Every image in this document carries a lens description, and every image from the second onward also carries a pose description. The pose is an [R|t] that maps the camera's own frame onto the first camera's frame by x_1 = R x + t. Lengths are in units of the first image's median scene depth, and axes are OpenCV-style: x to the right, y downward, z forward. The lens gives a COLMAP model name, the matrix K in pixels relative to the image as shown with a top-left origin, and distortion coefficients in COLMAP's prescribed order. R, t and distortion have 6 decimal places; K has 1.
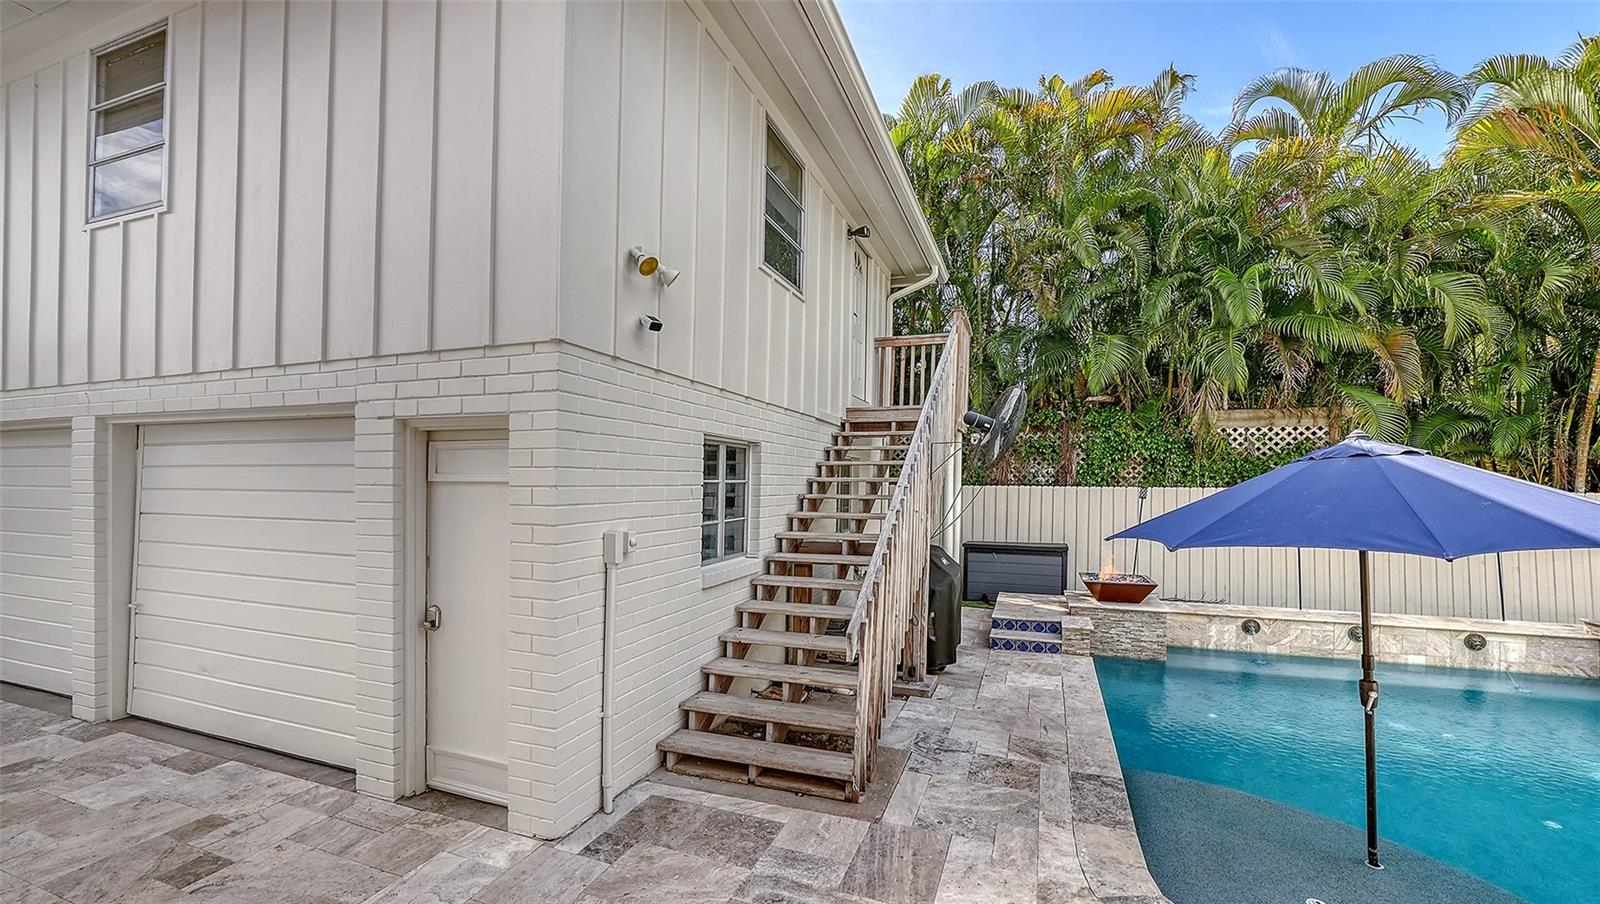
lens RADIAL K [[620.7, 0, 816.4], [0, 620.7, 487.3], [0, 0, 1]] dist [-0.013942, -0.000079]
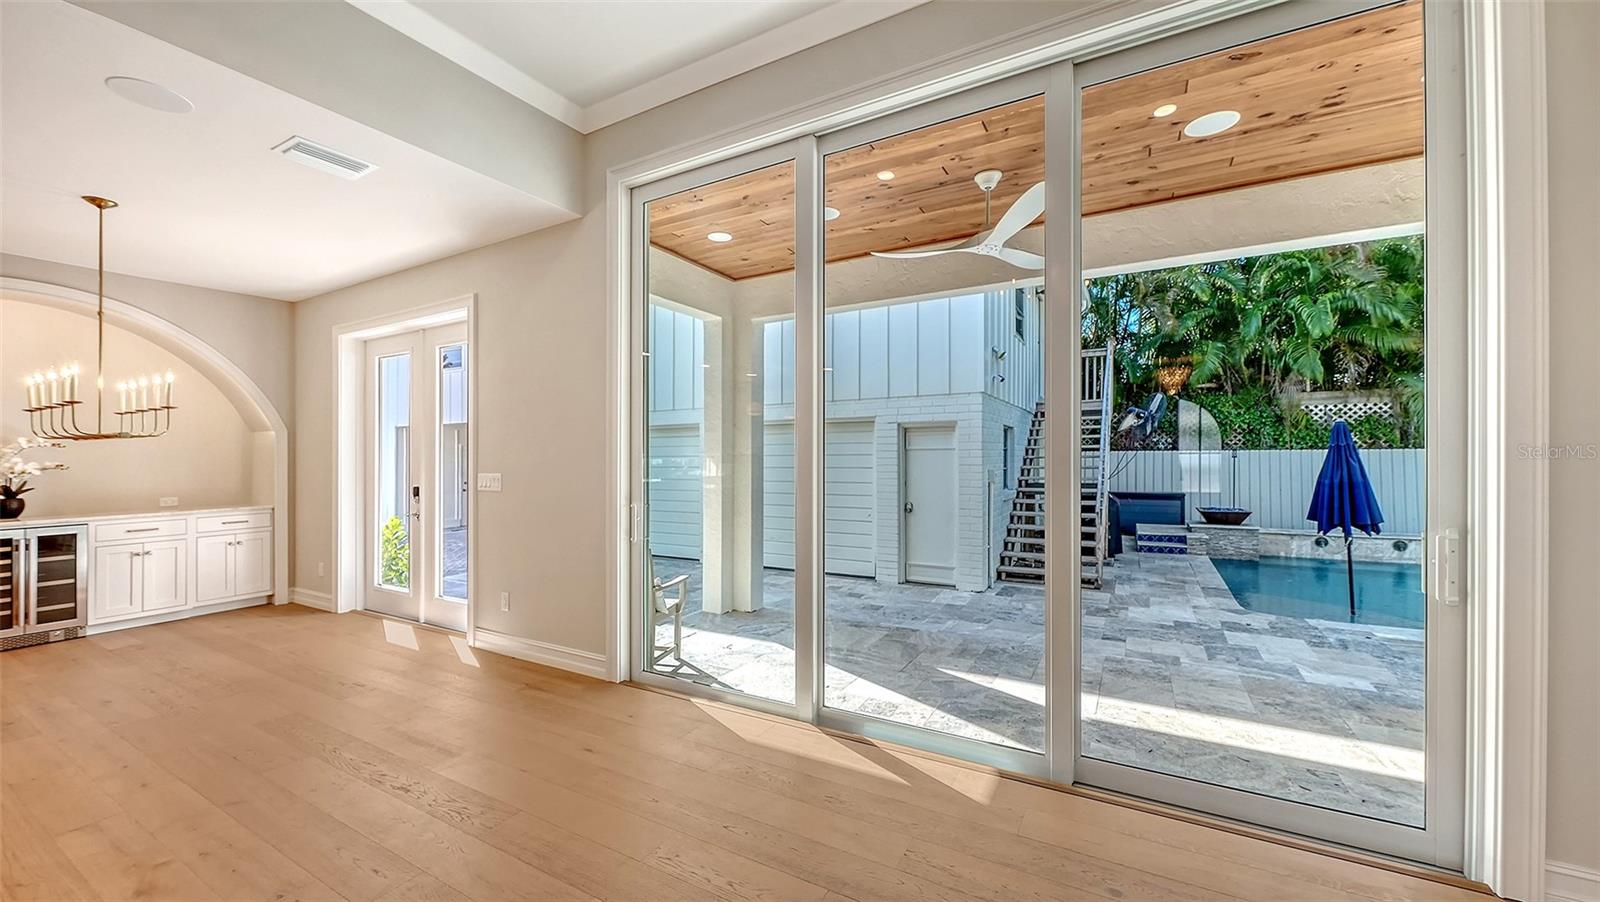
lens RADIAL K [[620.7, 0, 786.8], [0, 620.7, 462.0], [0, 0, 1]] dist [-0.013942, -0.000079]
pose [[0.987758, -0.013539, -0.155408, -0.270085], [0.013820, 0.999904, 0.000728, 0.011249], [0.155383, -0.002867, 0.987850, -0.530580]]
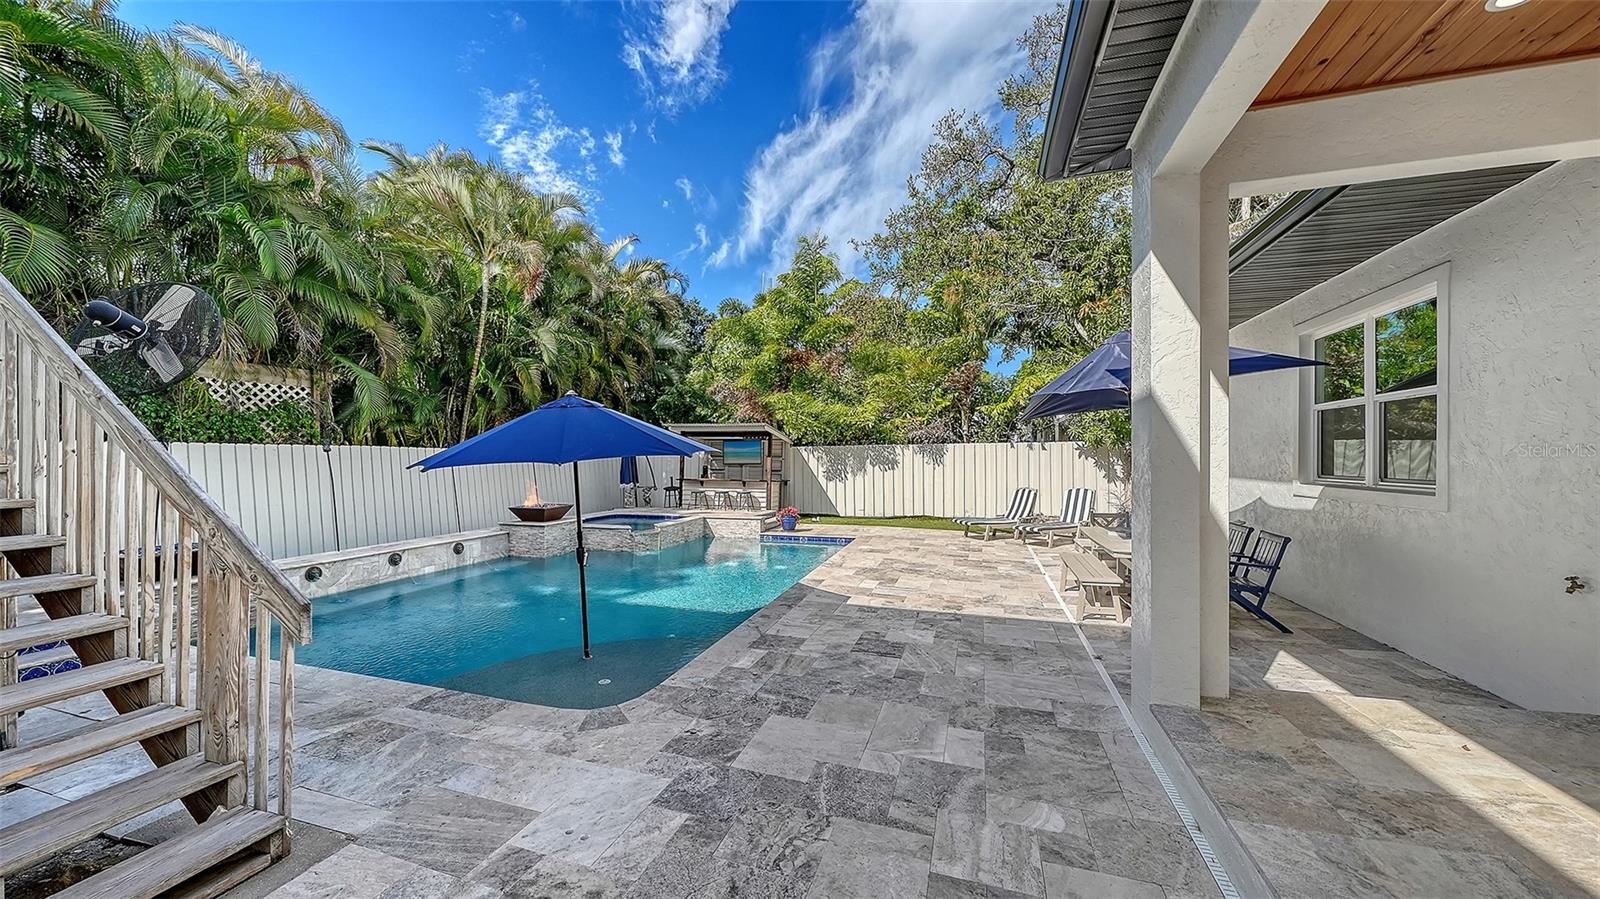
lens RADIAL K [[579.6, 0, 798.8], [0, 579.6, 463.4], [0, 0, 1]] dist [-0.002613, -0.000641]
pose [[-0.042315, -0.017980, 0.998943, -0.233490], [0.011407, 0.999764, 0.018478, 0.025390], [-0.999039, 0.012177, -0.042100, 0.174644]]
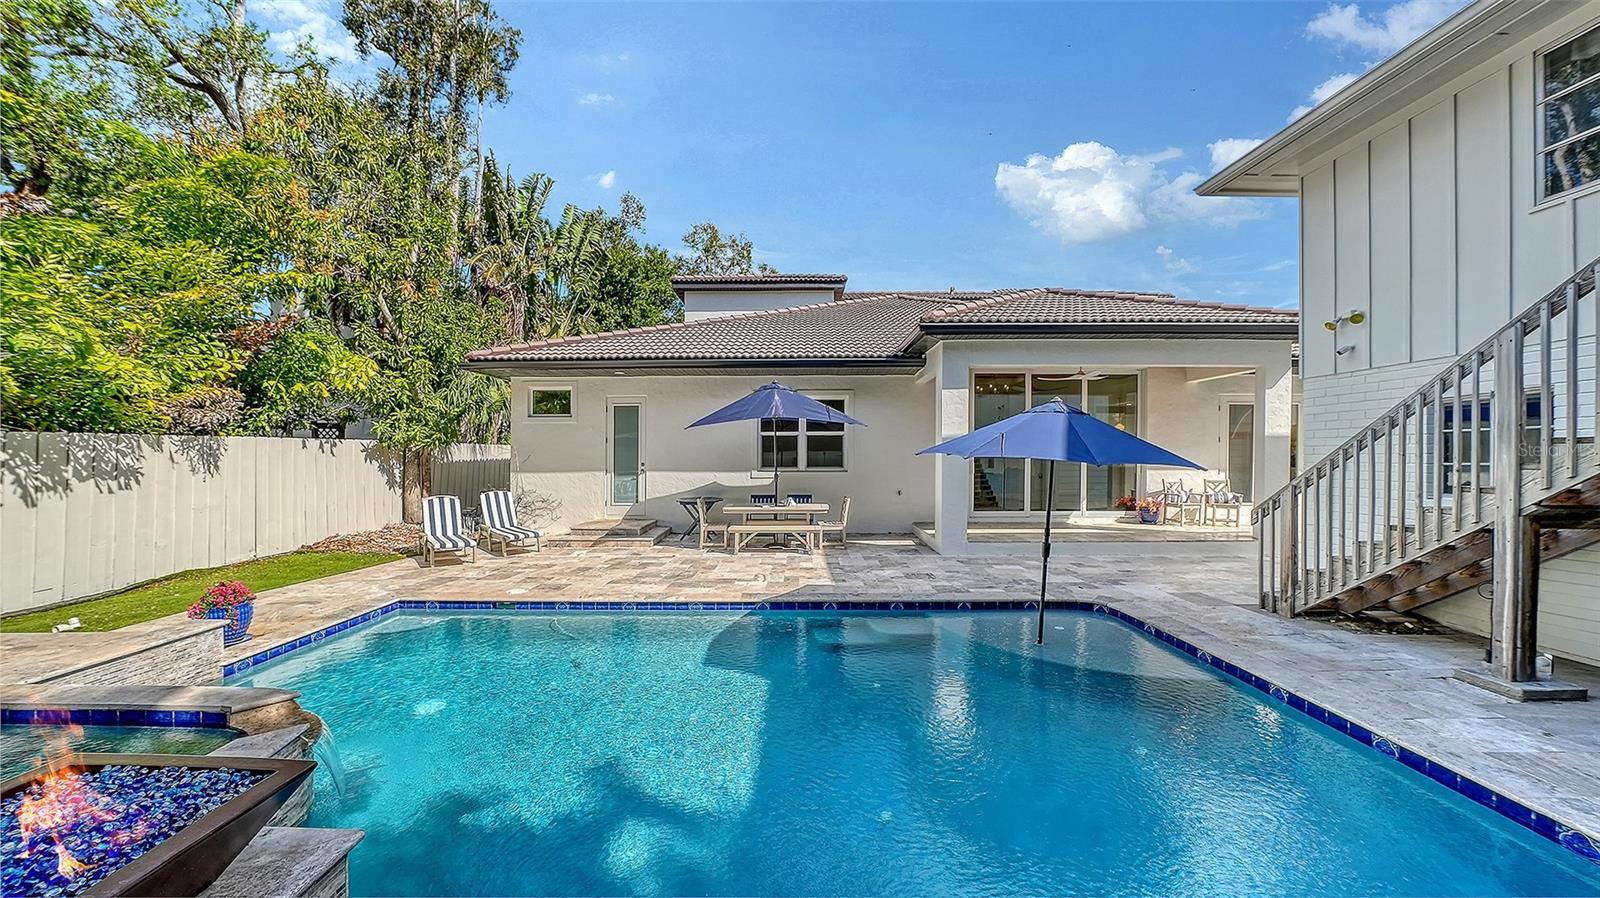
lens RADIAL K [[579.6, 0, 793.3], [0, 579.6, 451.8], [0, 0, 1]] dist [-0.002613, -0.000641]
pose [[-0.945560, -0.005974, -0.325393, 0.786956], [-0.006747, 0.999976, 0.001246, 0.021875], [0.325378, 0.003374, -0.945578, 0.825620]]
